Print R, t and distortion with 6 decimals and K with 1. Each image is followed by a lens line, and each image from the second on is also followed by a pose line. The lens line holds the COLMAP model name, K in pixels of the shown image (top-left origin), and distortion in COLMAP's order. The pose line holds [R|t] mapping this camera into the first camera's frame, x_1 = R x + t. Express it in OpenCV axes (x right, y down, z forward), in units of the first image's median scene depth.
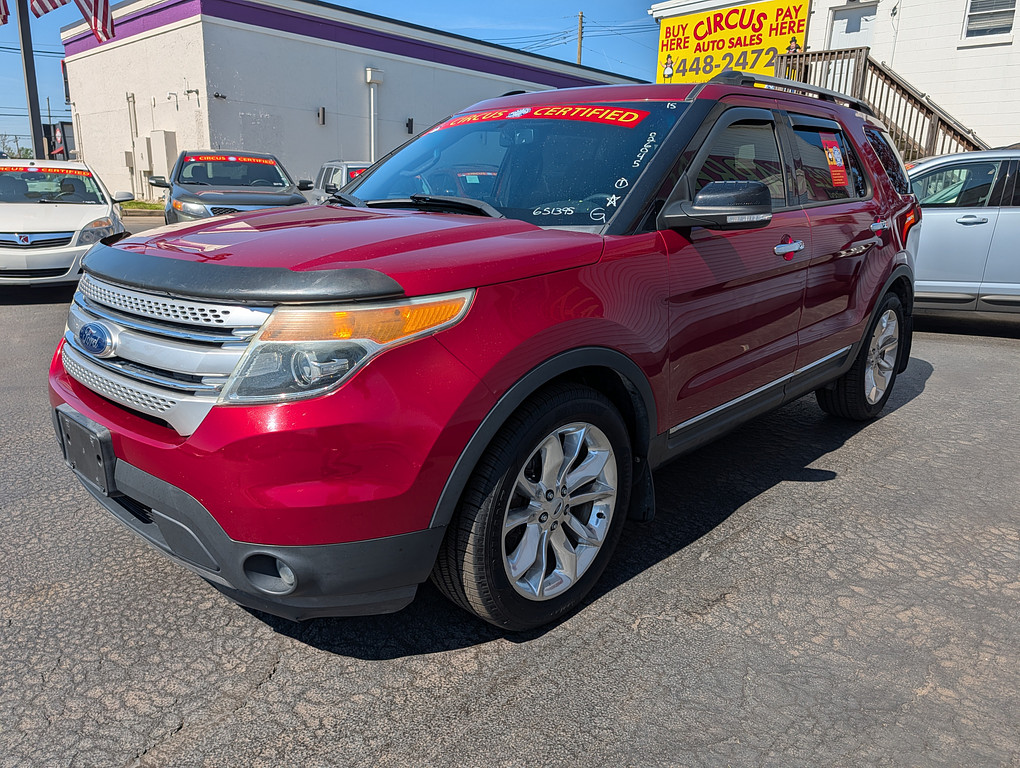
lens RADIAL K [[728.5, 0, 510.6], [0, 728.5, 410.2], [0, 0, 1]] dist [0.007436, -0.001936]
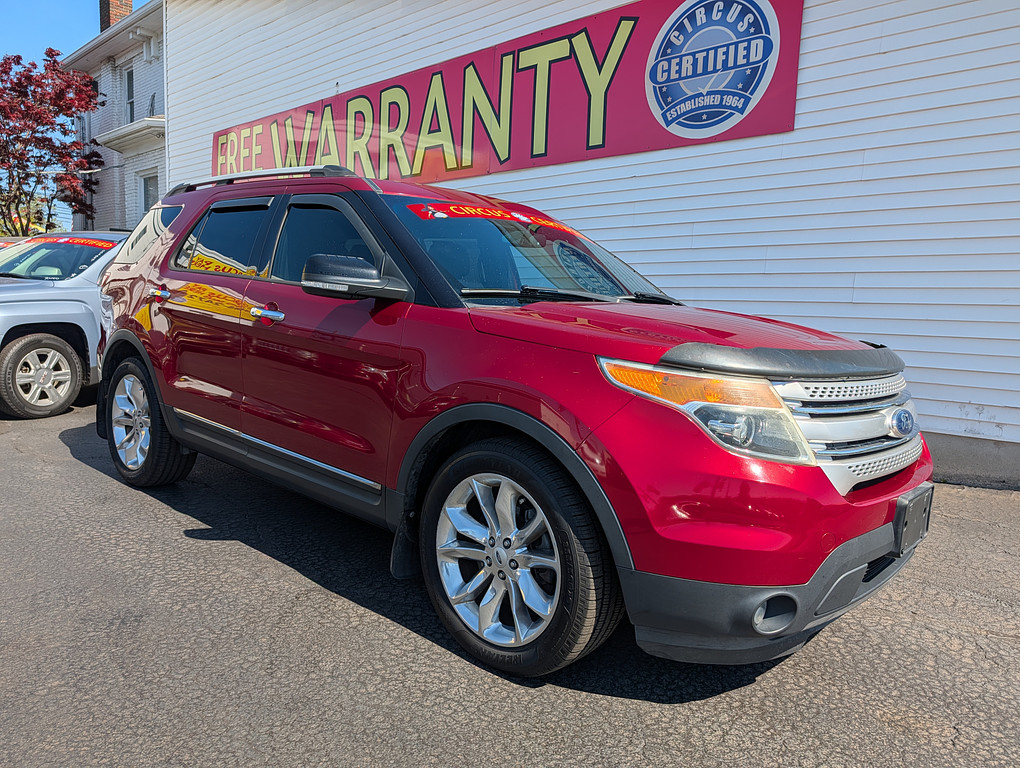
lens RADIAL K [[731.2, 0, 525.5], [0, 731.2, 384.9], [0, 0, 1]] dist [0.007870, 0.001906]
pose [[-0.027455, -0.135281, 0.990427, -0.218011], [0.242922, 0.960196, 0.137886, -0.059209], [-0.969657, 0.244382, 0.006500, 0.197917]]
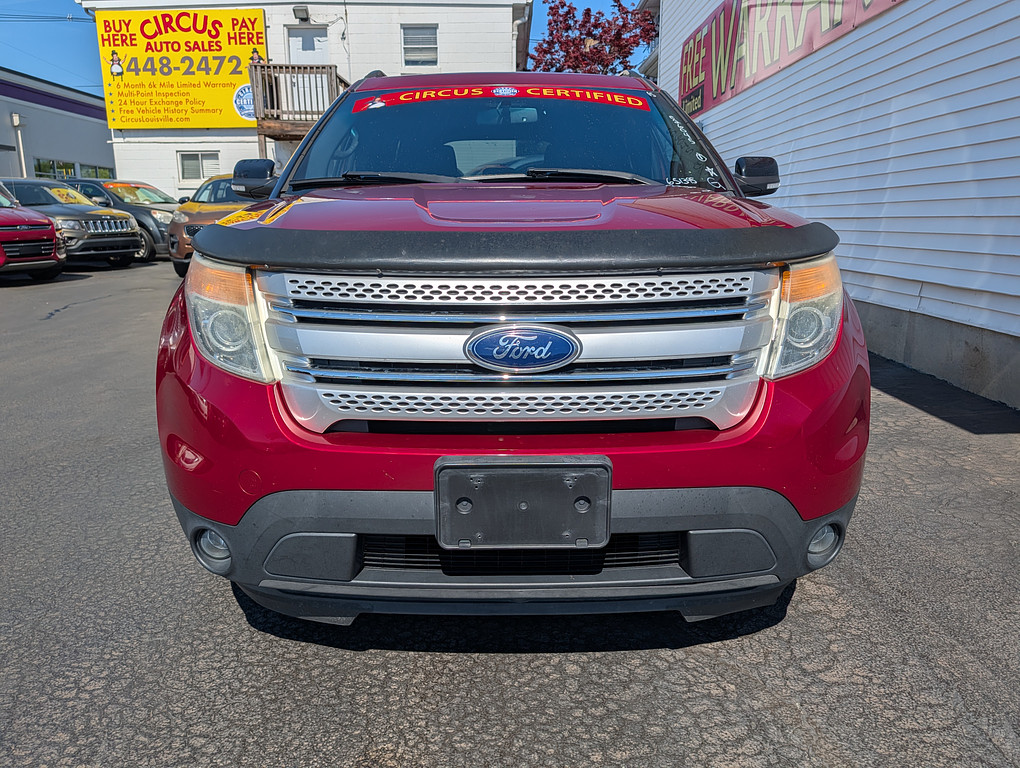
lens RADIAL K [[733.5, 0, 502.9], [0, 733.5, 383.0], [0, 0, 1]] dist [0.010110, -0.002362]
pose [[0.719227, -0.189045, 0.668561, -0.136418], [0.222691, 0.974228, 0.035910, -0.011962], [-0.658119, 0.123055, 0.742790, 0.059483]]
